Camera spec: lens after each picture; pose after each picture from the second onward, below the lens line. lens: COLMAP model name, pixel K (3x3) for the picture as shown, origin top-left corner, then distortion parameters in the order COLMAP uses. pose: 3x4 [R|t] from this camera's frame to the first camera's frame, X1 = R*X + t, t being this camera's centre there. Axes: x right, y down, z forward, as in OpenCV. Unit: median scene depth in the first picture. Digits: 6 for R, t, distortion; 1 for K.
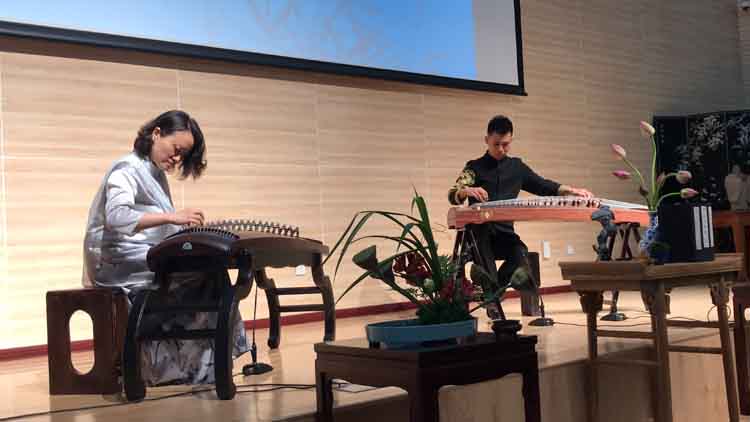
lens RADIAL K [[869.2, 0, 375.0], [0, 869.2, 211.0], [0, 0, 1]] dist [-0.030775, 0.015988]
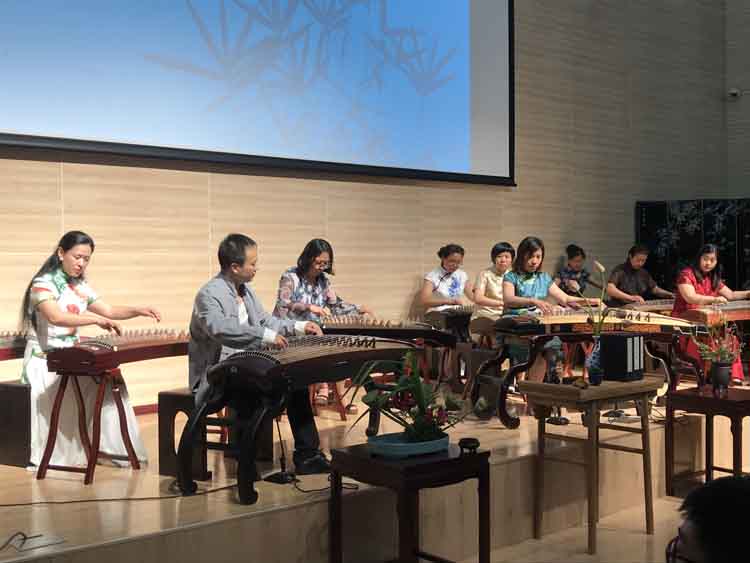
lens RADIAL K [[904.6, 0, 375.0], [0, 904.6, 281.5], [0, 0, 1]] dist [0.016443, -0.022570]
pose [[0.999061, 0.042442, 0.008758, -0.018376], [-0.042837, 0.997764, 0.051312, -0.136640], [-0.006561, -0.051639, 0.998644, -0.316341]]
